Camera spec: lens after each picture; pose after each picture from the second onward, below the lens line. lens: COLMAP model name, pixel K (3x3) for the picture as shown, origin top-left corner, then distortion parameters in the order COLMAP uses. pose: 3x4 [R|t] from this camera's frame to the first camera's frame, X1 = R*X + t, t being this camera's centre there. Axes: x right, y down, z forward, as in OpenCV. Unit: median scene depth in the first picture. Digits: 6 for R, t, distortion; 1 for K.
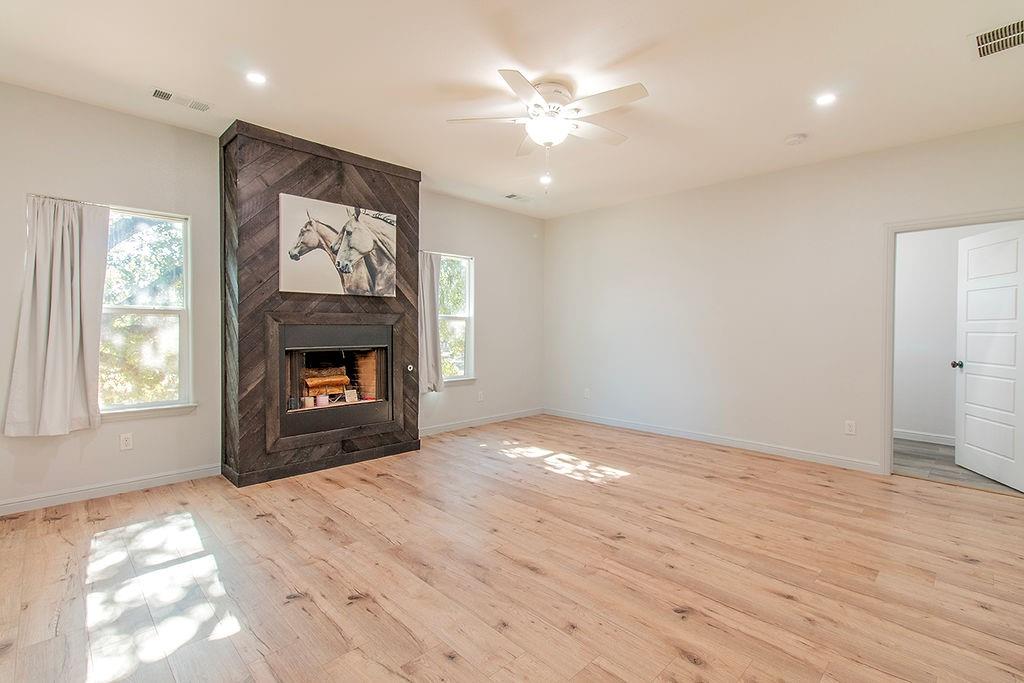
lens RADIAL K [[472.1, 0, 514.0], [0, 472.1, 337.6], [0, 0, 1]] dist [0.001532, 0.000563]
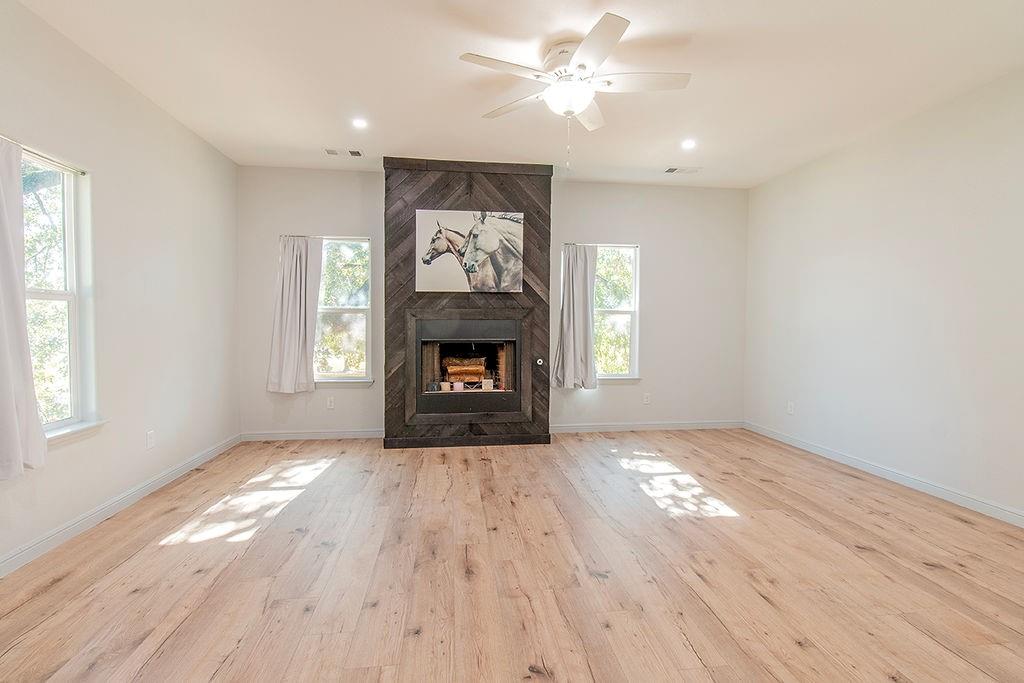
lens RADIAL K [[482.8, 0, 513.1], [0, 482.8, 335.5], [0, 0, 1]] dist [0.003376, 0.000402]
pose [[0.795792, 0.014700, -0.605391, 0.399415], [-0.012662, 0.999891, 0.007636, 0.000831], [0.605437, 0.001589, 0.795891, 0.156707]]
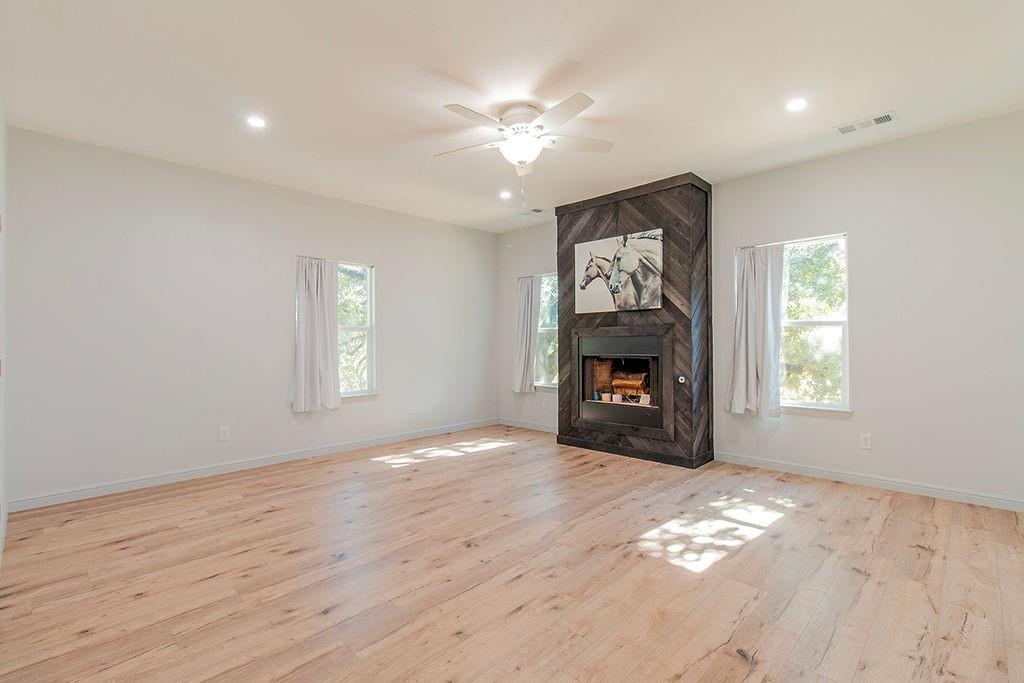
lens RADIAL K [[469.6, 0, 511.9], [0, 469.6, 337.6], [0, 0, 1]] dist [0.002258, 0.000290]
pose [[0.011859, -0.012175, -0.999856, 0.815261], [-0.012581, 0.999845, -0.012325, -0.005813], [0.999851, 0.012726, 0.011704, 0.710796]]
